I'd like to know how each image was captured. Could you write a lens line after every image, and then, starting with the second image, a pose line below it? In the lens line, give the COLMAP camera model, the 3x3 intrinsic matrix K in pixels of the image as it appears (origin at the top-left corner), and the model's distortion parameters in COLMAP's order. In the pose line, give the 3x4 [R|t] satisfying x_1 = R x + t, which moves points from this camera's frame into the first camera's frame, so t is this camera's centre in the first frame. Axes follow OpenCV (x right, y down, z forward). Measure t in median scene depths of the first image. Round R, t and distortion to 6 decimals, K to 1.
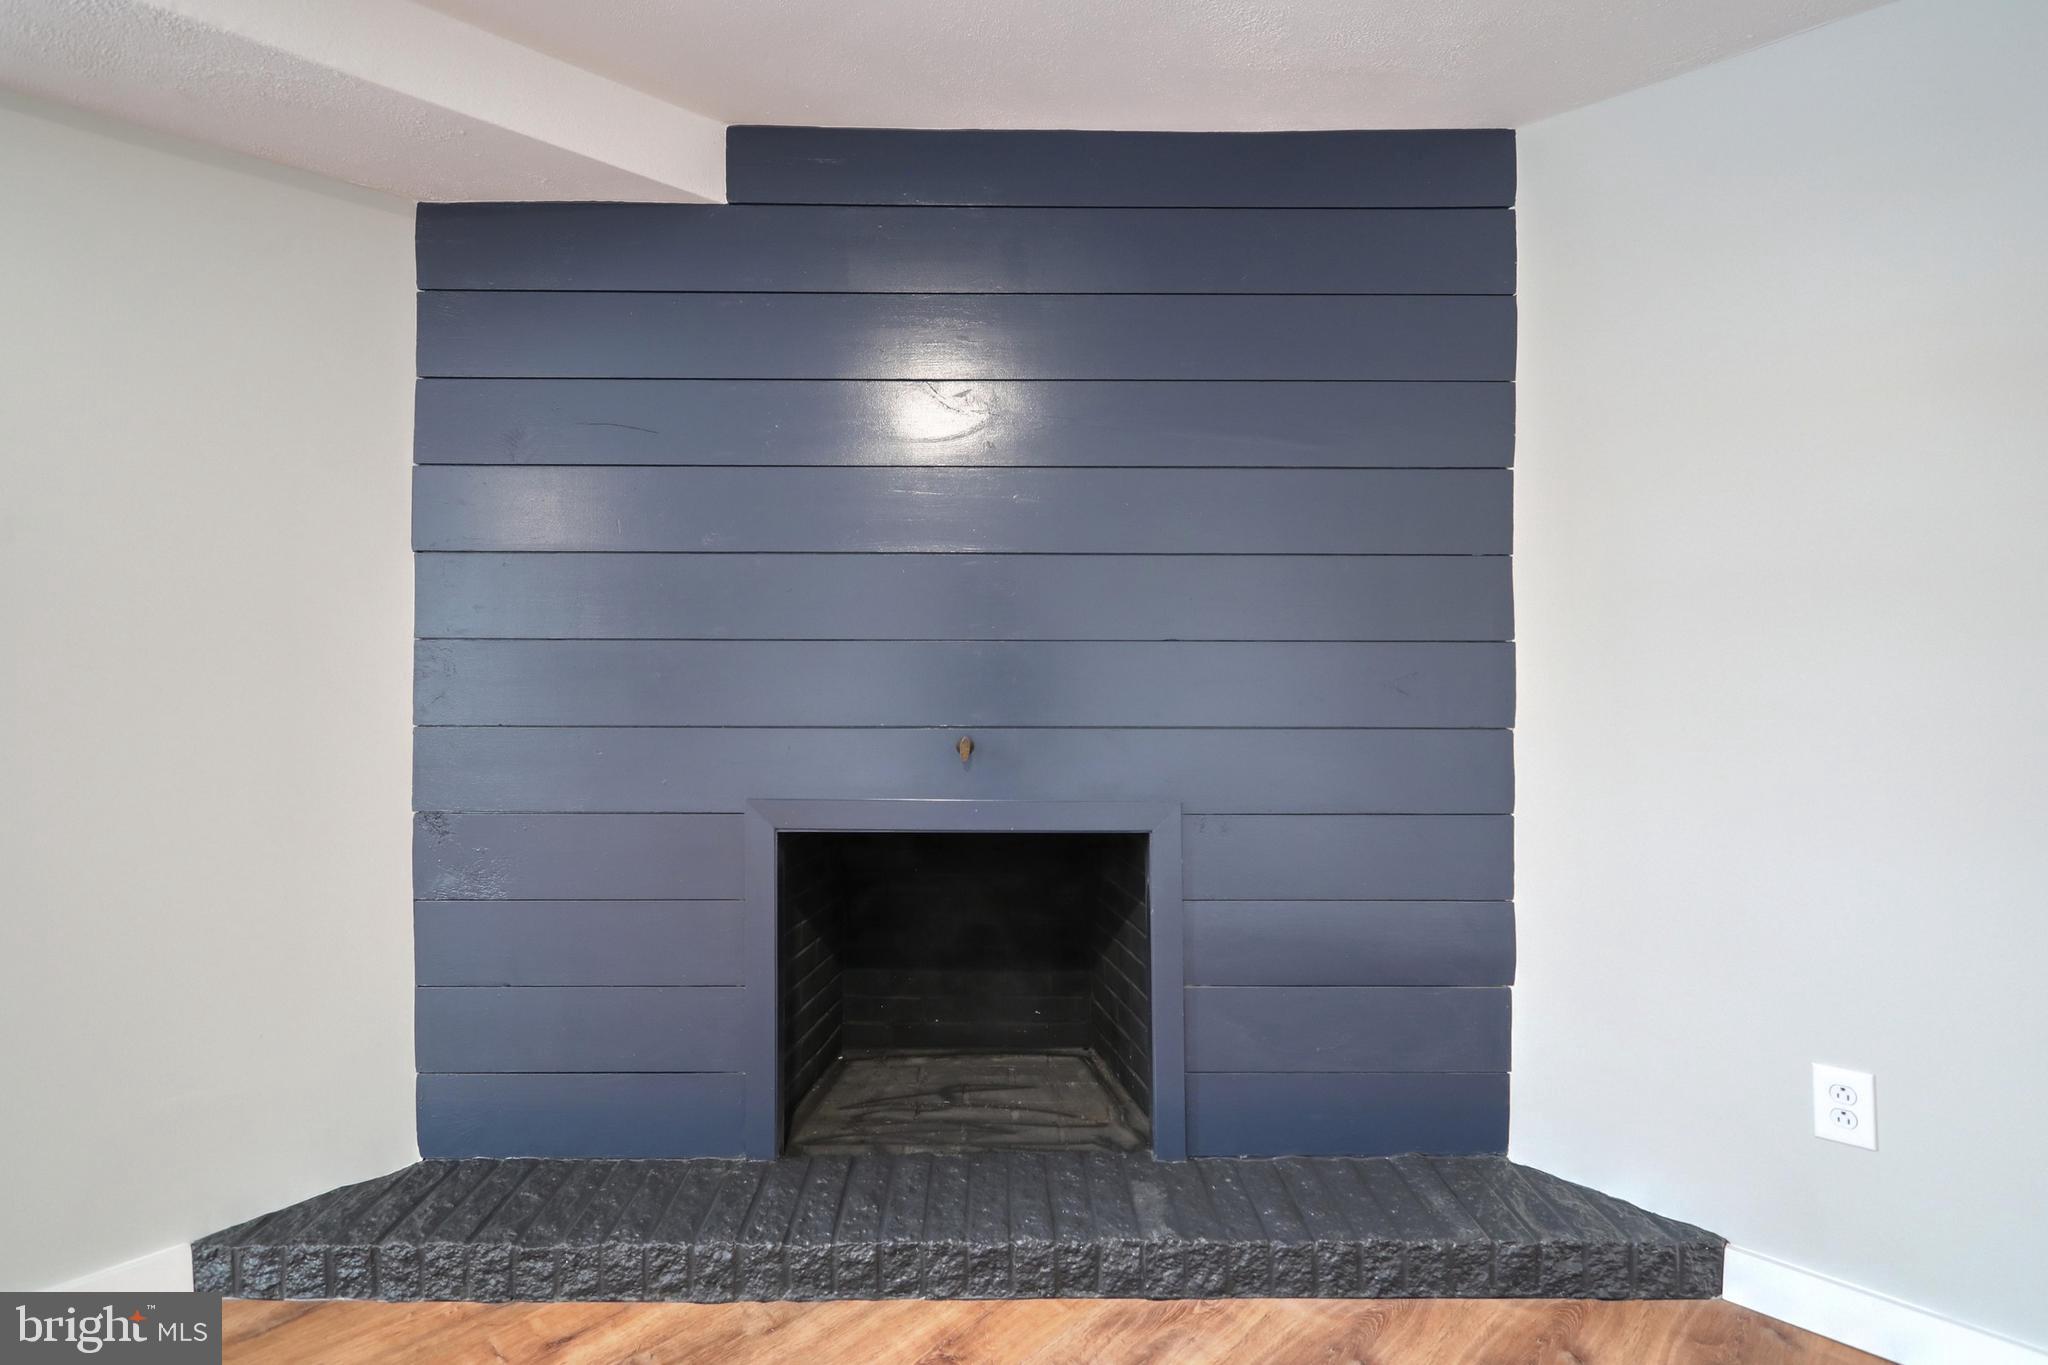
lens RADIAL K [[983.7, 0, 1018.2], [0, 983.7, 667.3], [0, 0, 1]] dist [-0.002544, -0.000207]
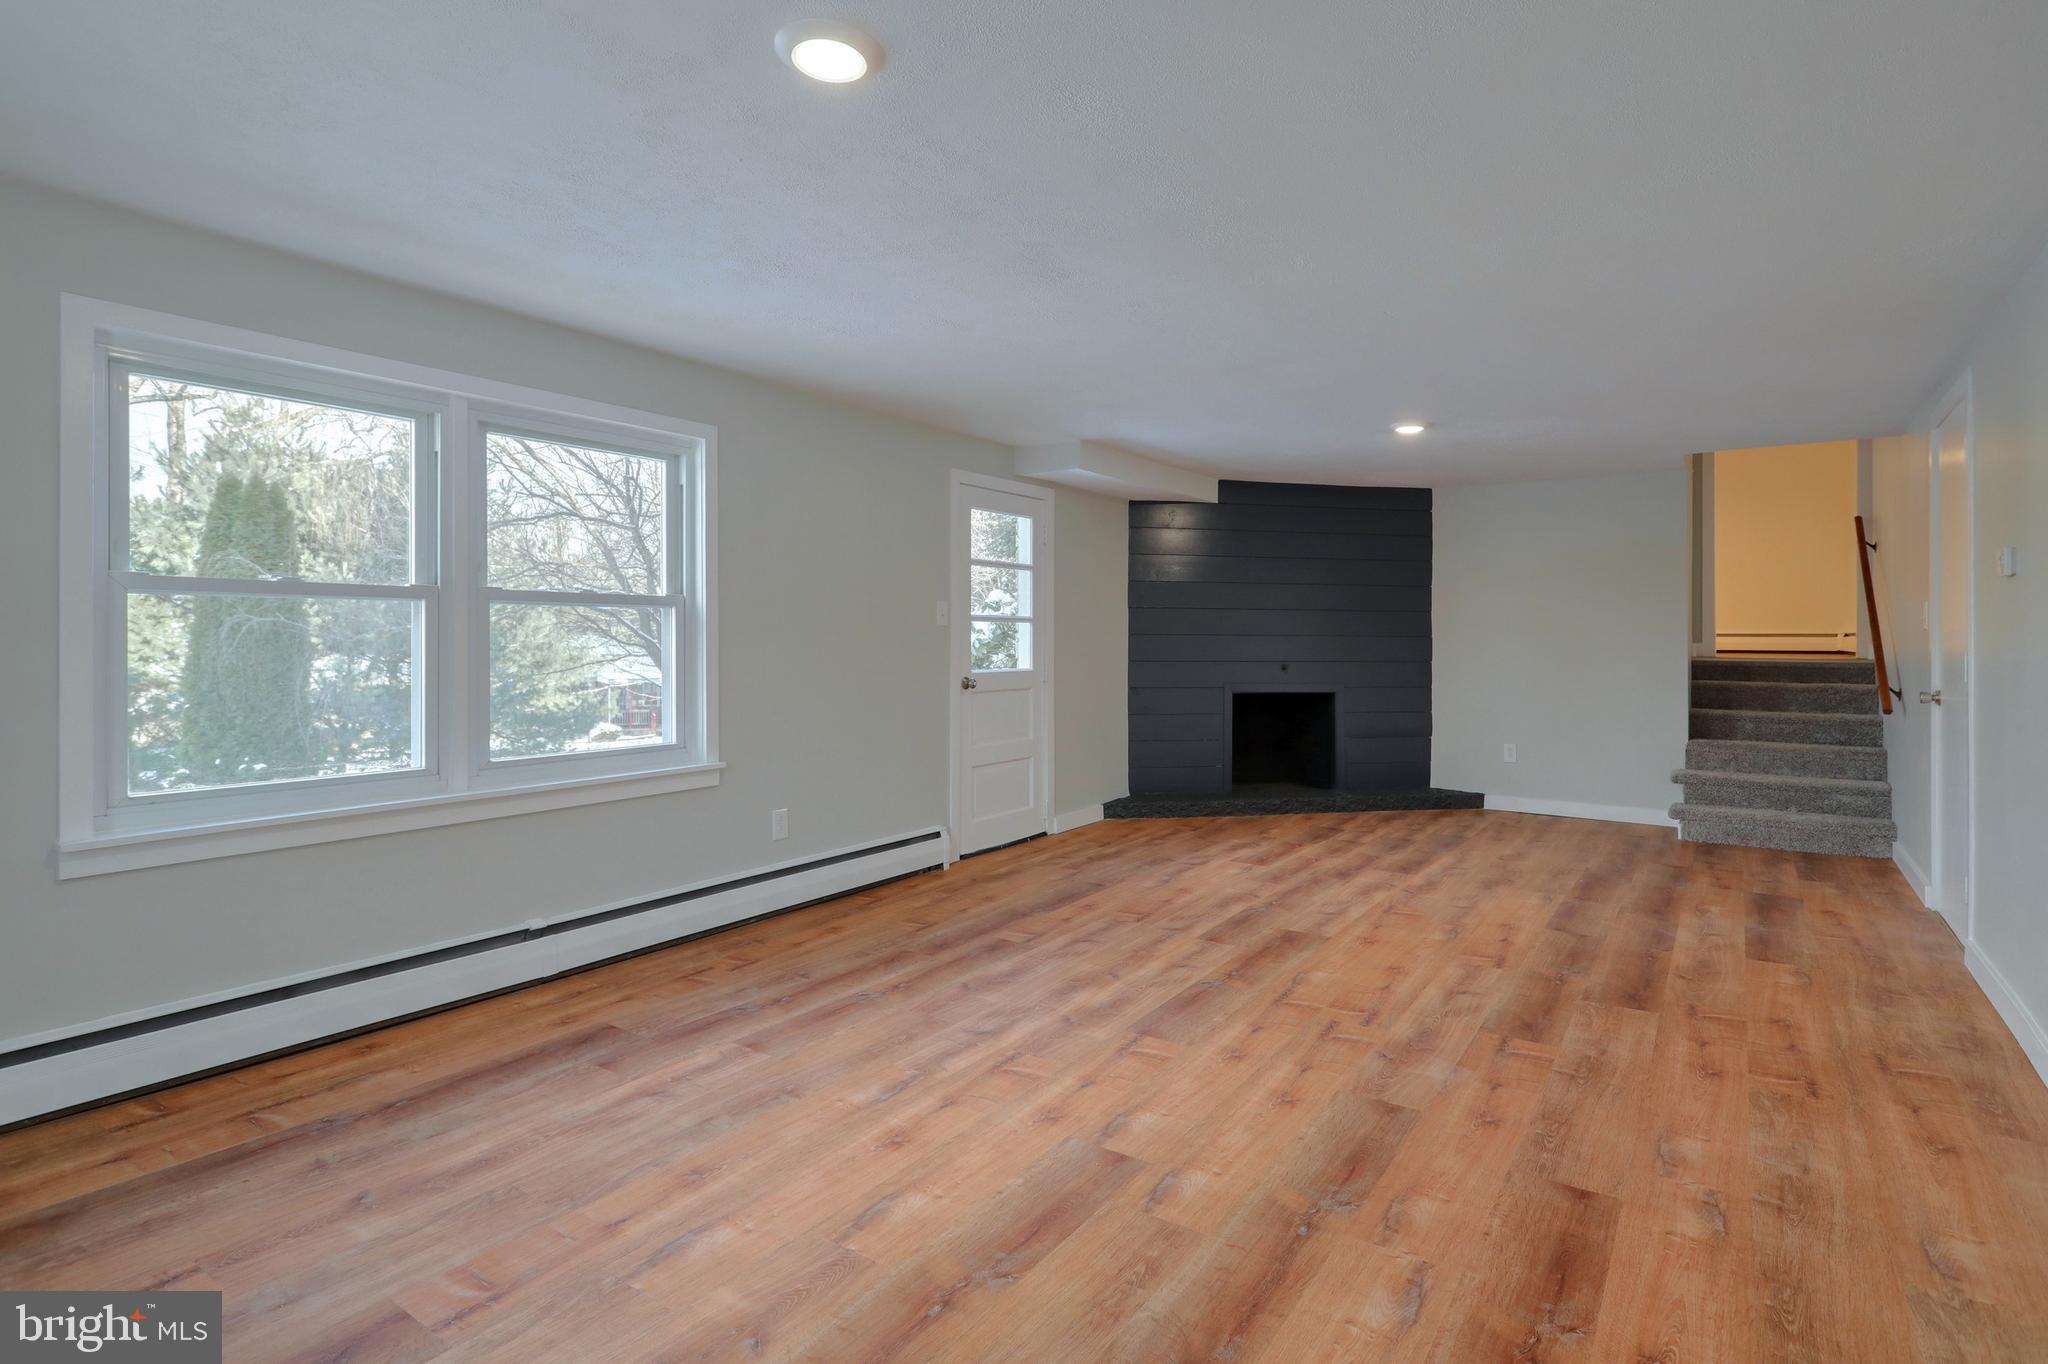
lens RADIAL K [[1033.8, 0, 1028.0], [0, 1033.8, 642.7], [0, 0, 1]] dist [-0.001121, 0.000690]
pose [[0.978419, 0.013309, 0.206200, -1.668645], [-0.013536, 0.999908, -0.000310, 0.004027], [-0.206186, -0.002488, 0.978510, -2.310904]]
